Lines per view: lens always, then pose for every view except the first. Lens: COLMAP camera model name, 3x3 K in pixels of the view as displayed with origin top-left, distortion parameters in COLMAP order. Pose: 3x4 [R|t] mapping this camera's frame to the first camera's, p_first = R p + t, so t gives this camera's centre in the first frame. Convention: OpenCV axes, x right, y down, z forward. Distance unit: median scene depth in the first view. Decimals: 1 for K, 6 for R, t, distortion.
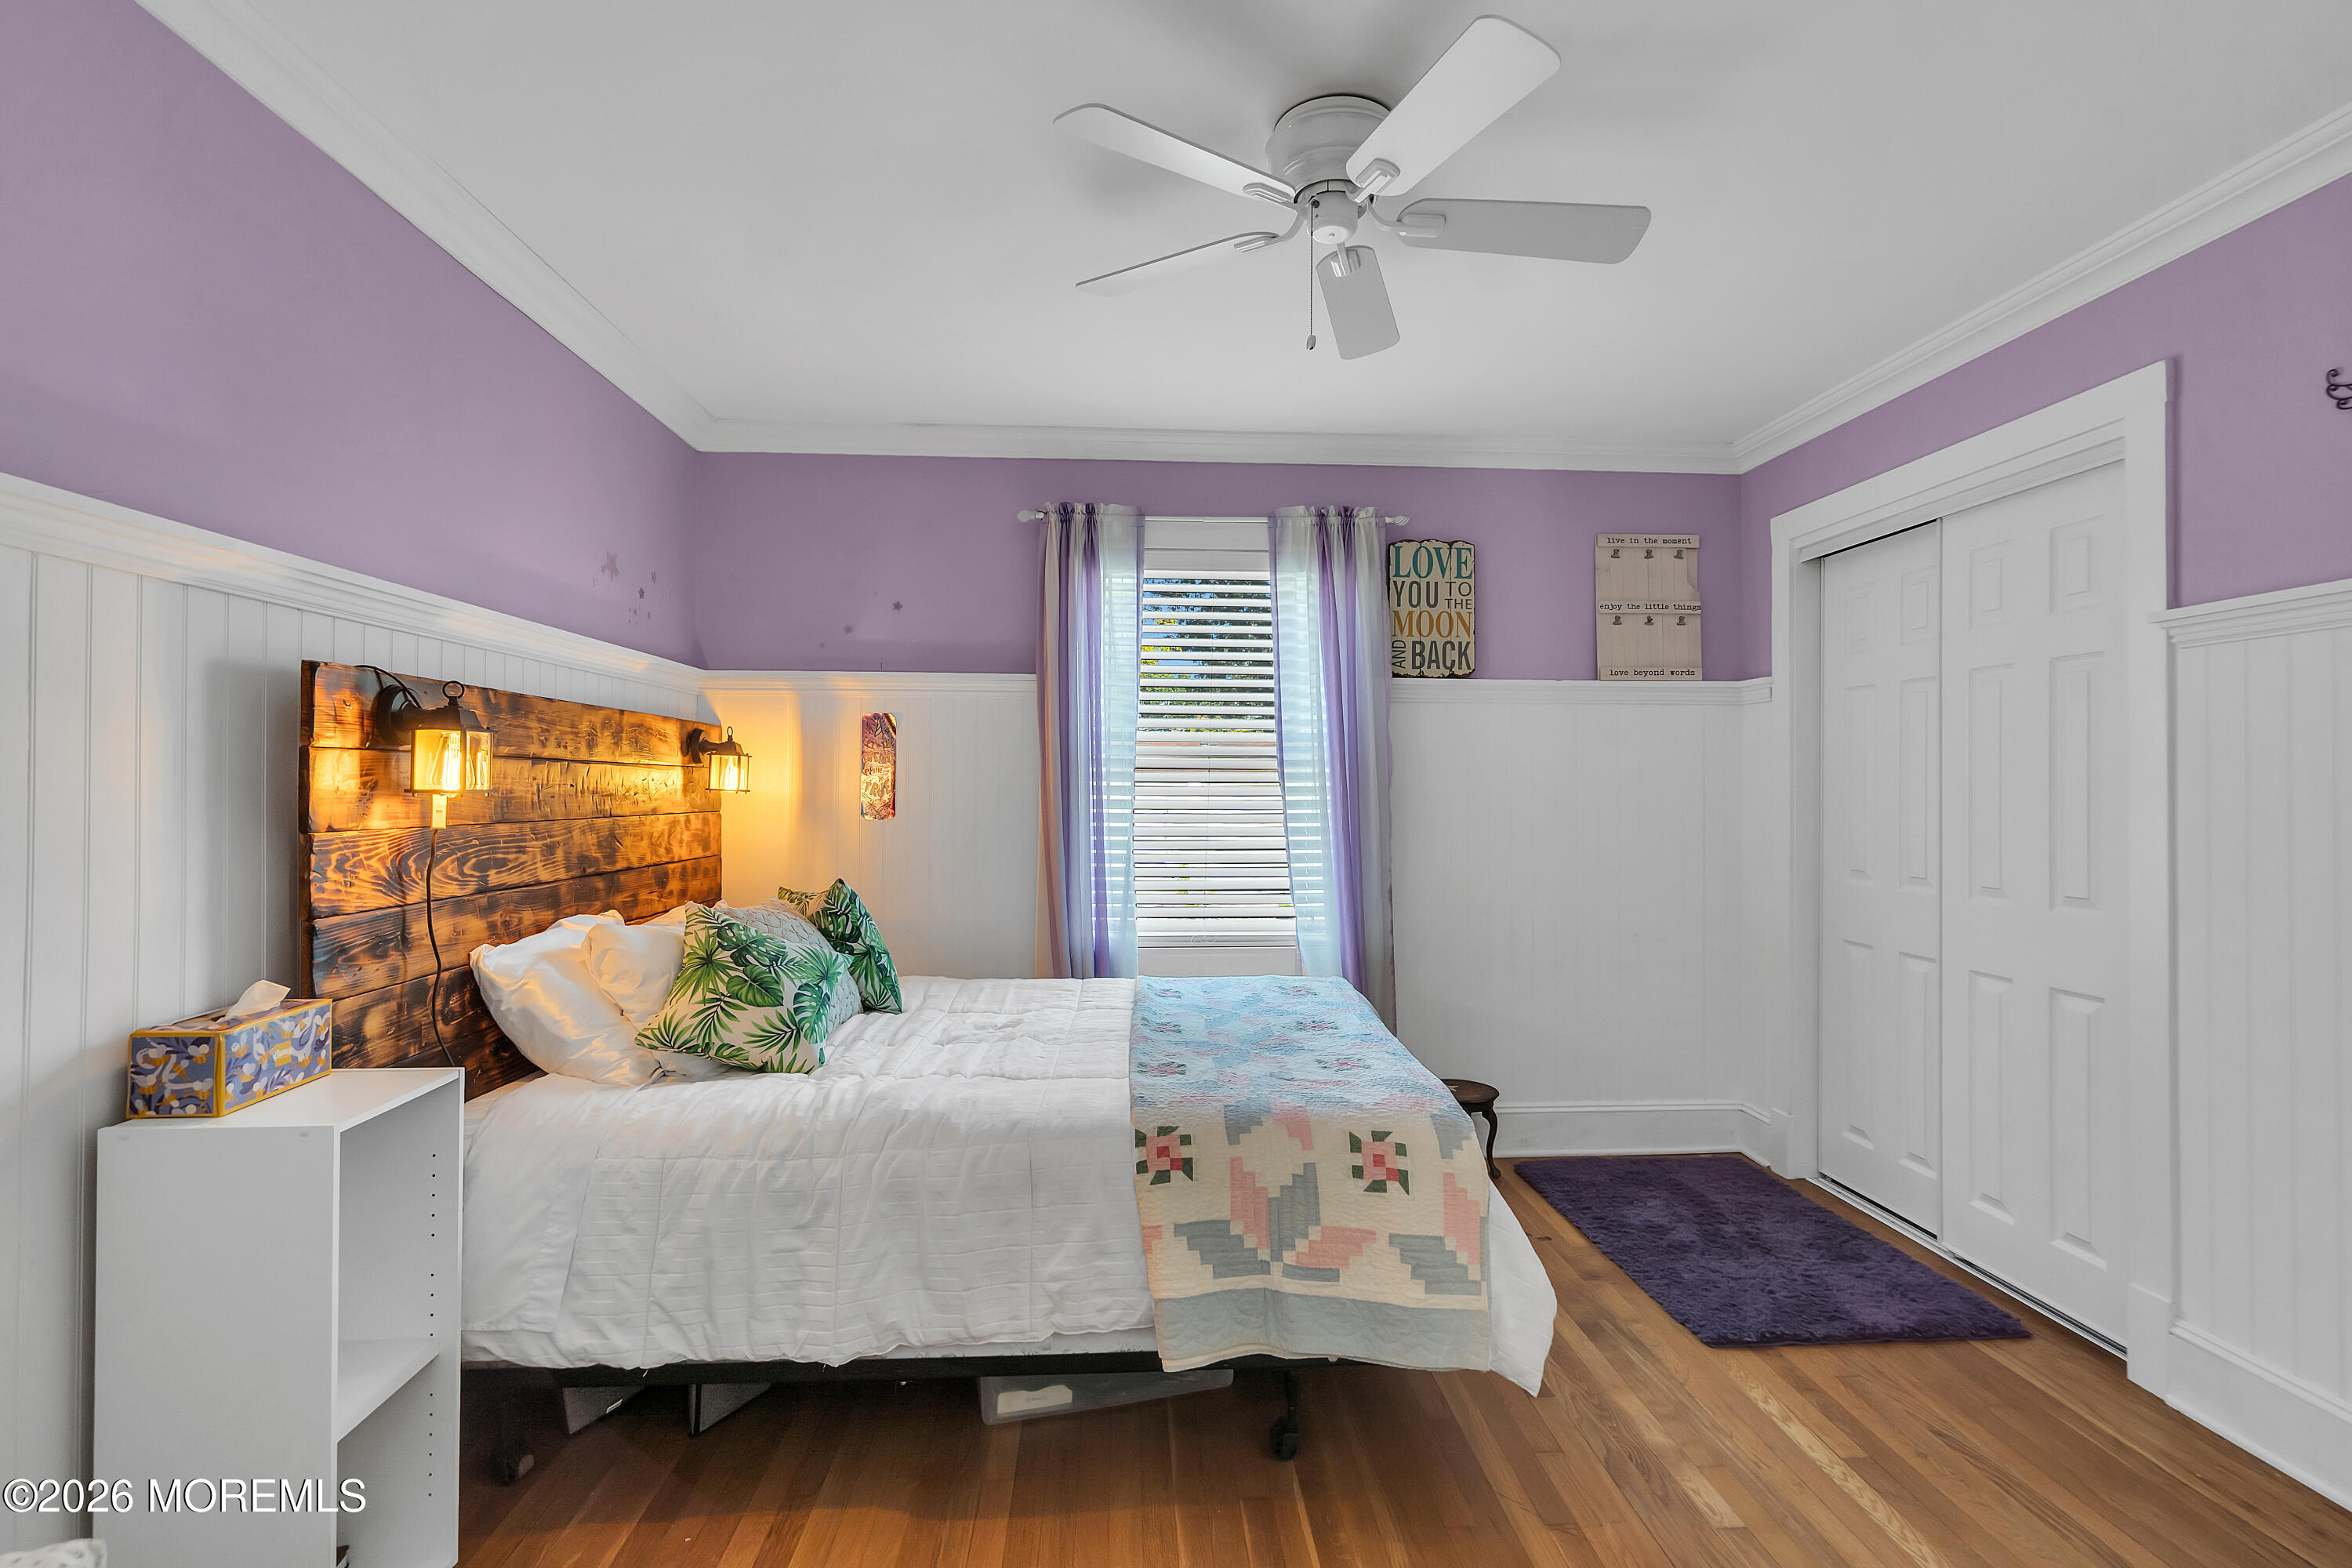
lens RADIAL K [[1092.5, 0, 1182.3], [0, 1092.5, 774.5], [0, 0, 1]] dist [0.003025, 0.000179]
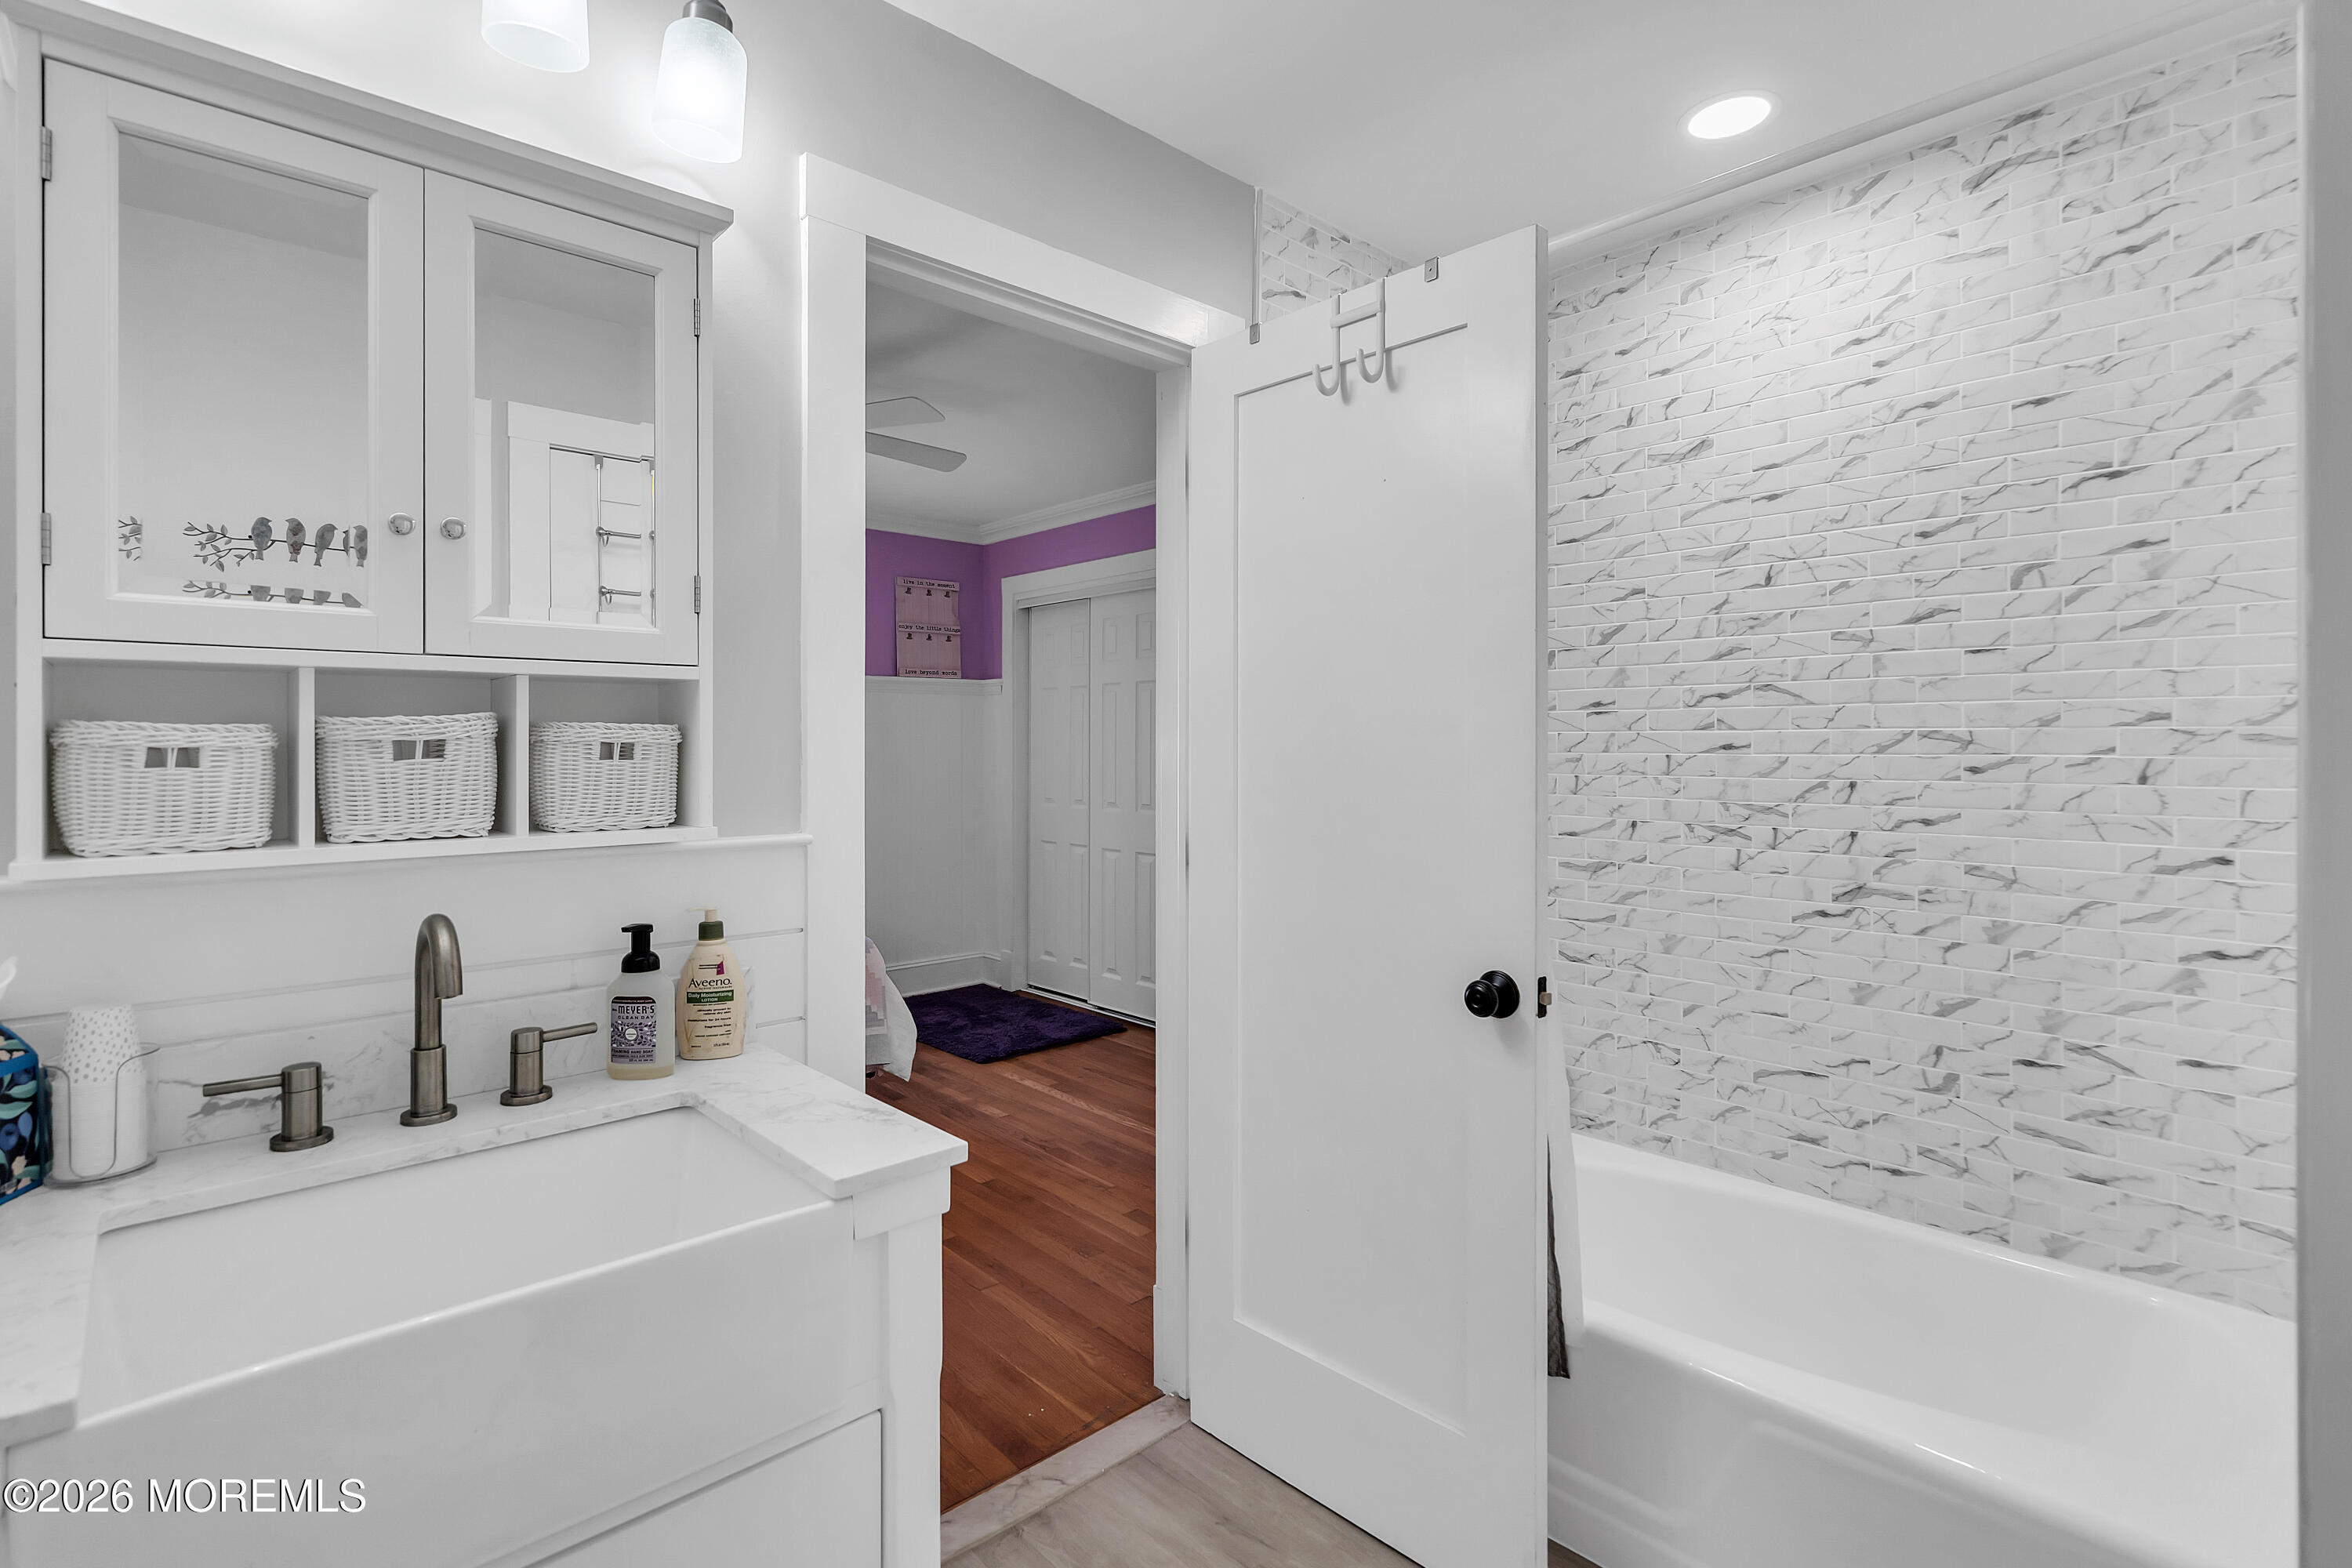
lens RADIAL K [[1092.5, 0, 1182.3], [0, 1092.5, 774.5], [0, 0, 1]] dist [0.003025, 0.000179]
pose [[0.771170, -0.019516, 0.636330, -0.415744], [-0.004791, 0.999324, 0.036456, -0.015274], [-0.636612, -0.031162, 0.770555, -0.601725]]
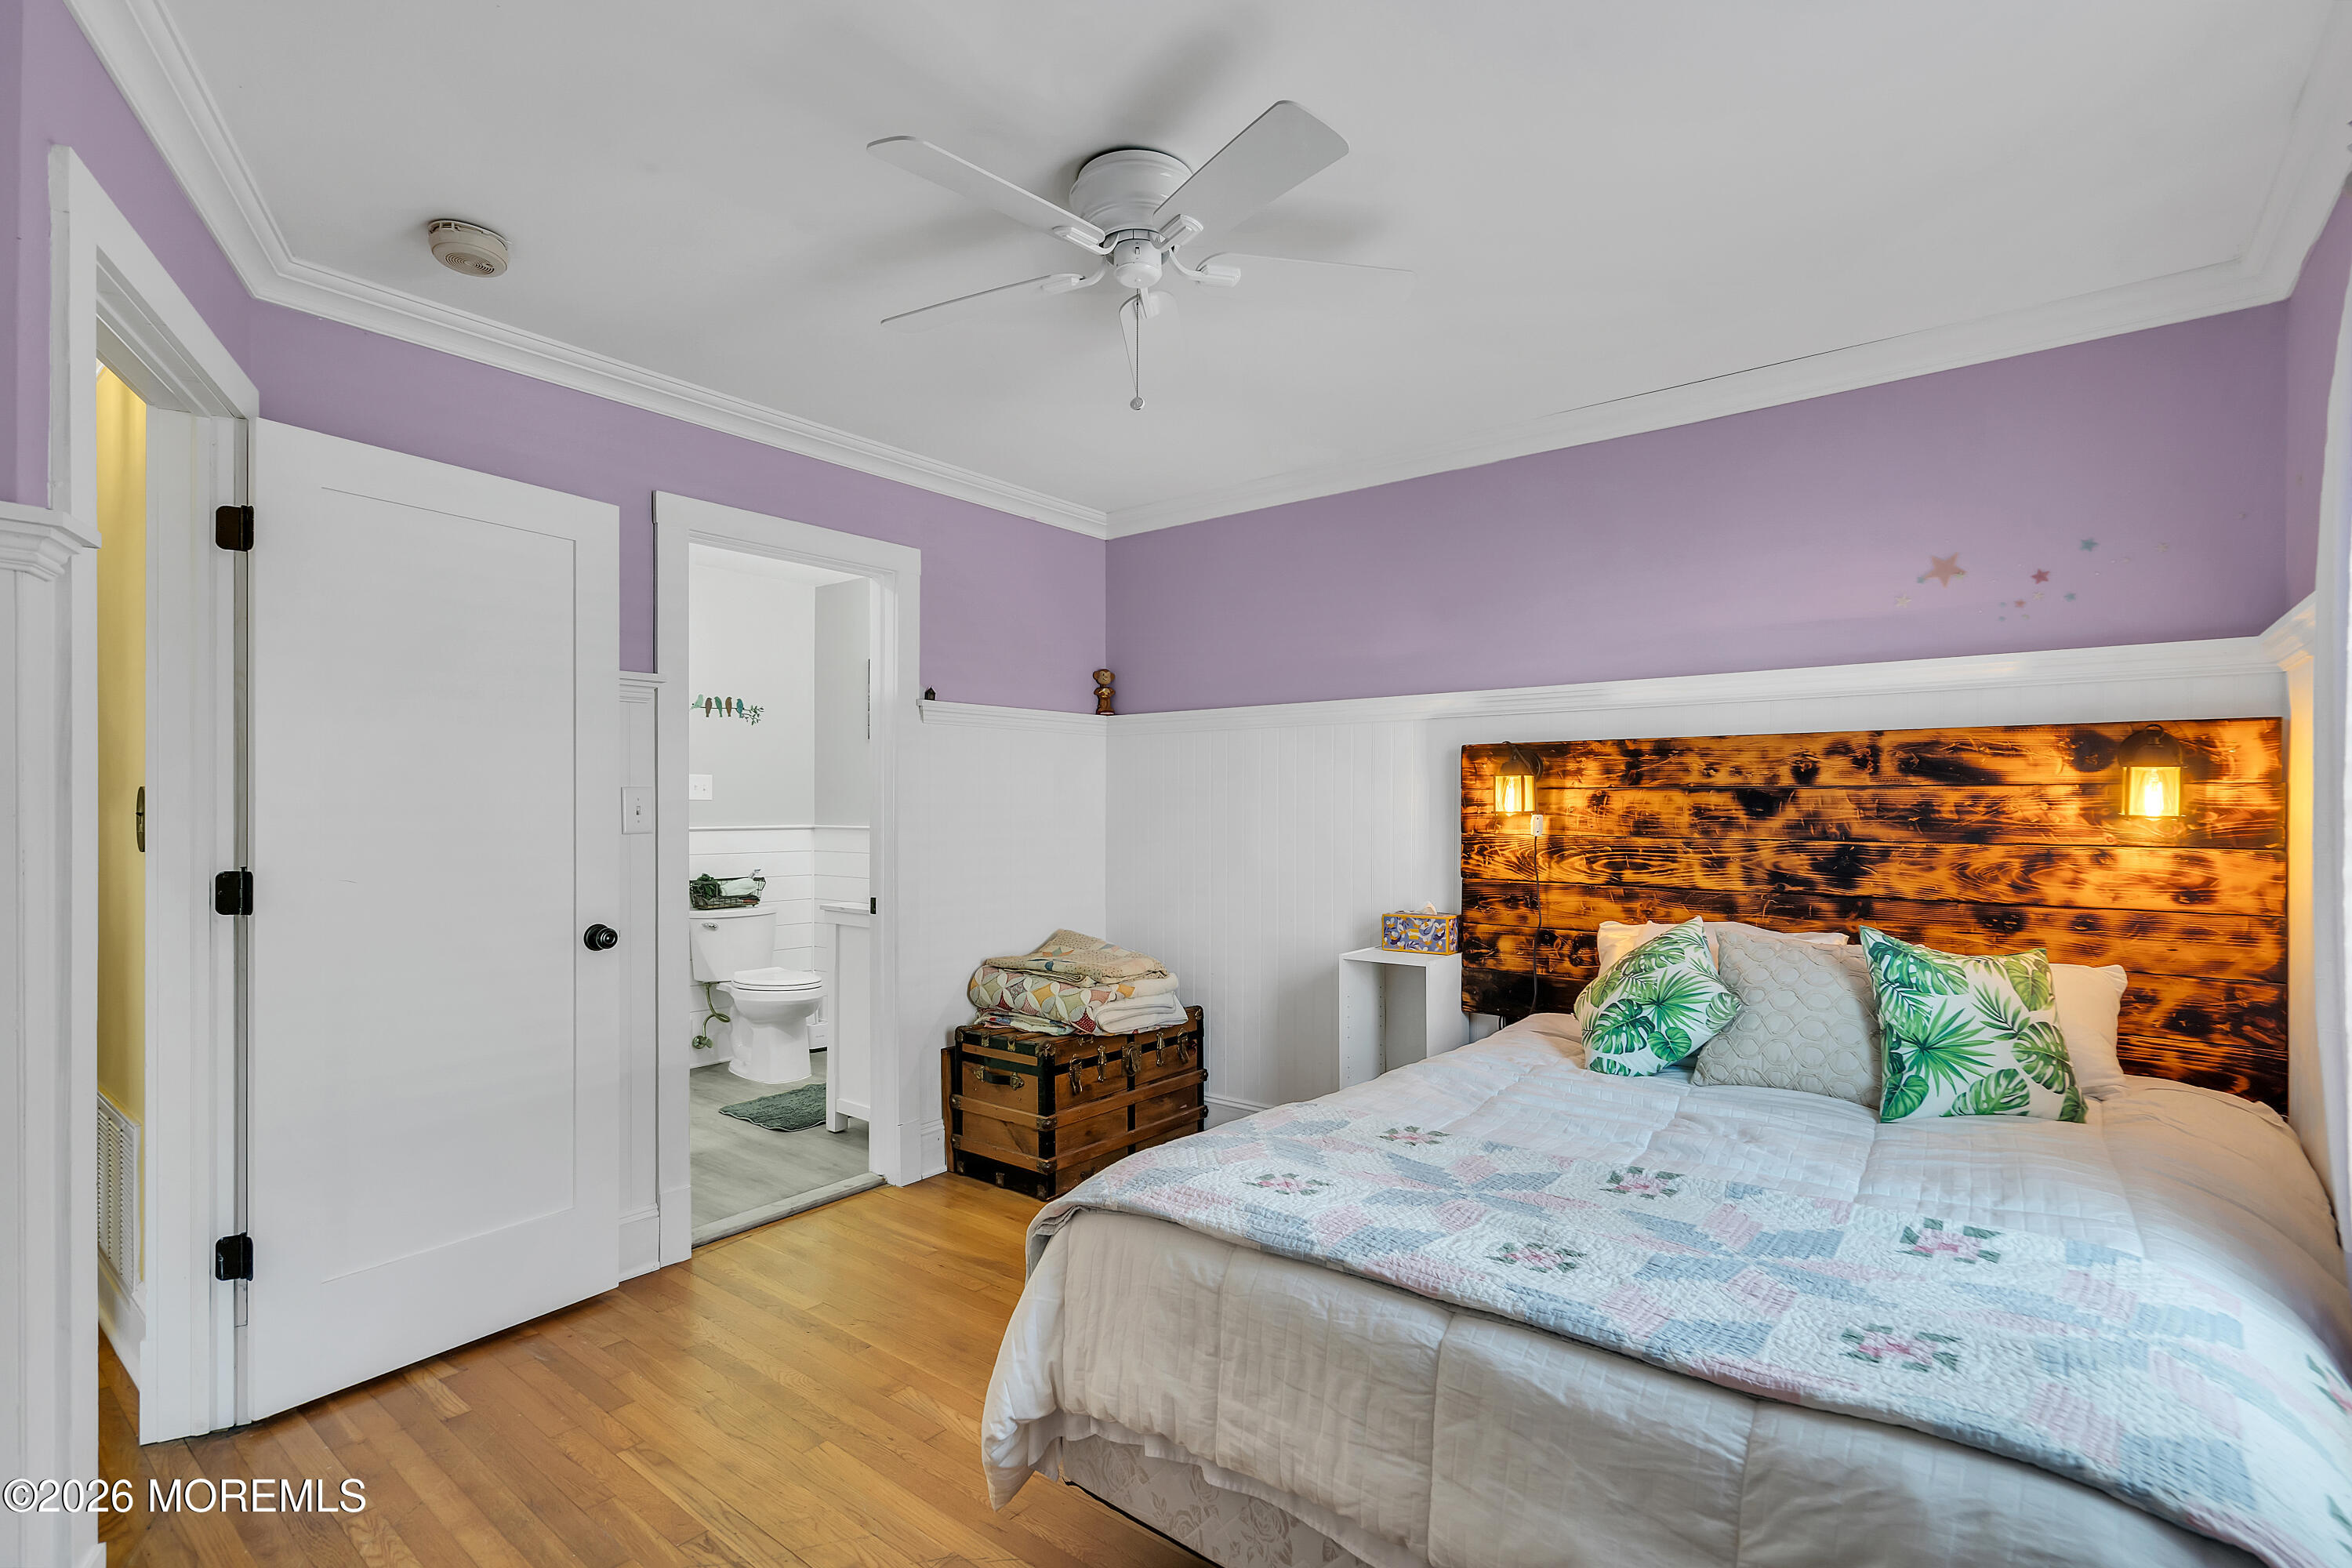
lens RADIAL K [[1092.5, 0, 1182.3], [0, 1092.5, 774.5], [0, 0, 1]] dist [0.003025, 0.000179]
pose [[-0.660978, -0.030365, -0.749791, 0.450938], [0.002047, 0.999104, -0.042266, 0.013627], [0.750403, -0.029471, -0.660324, 0.861670]]
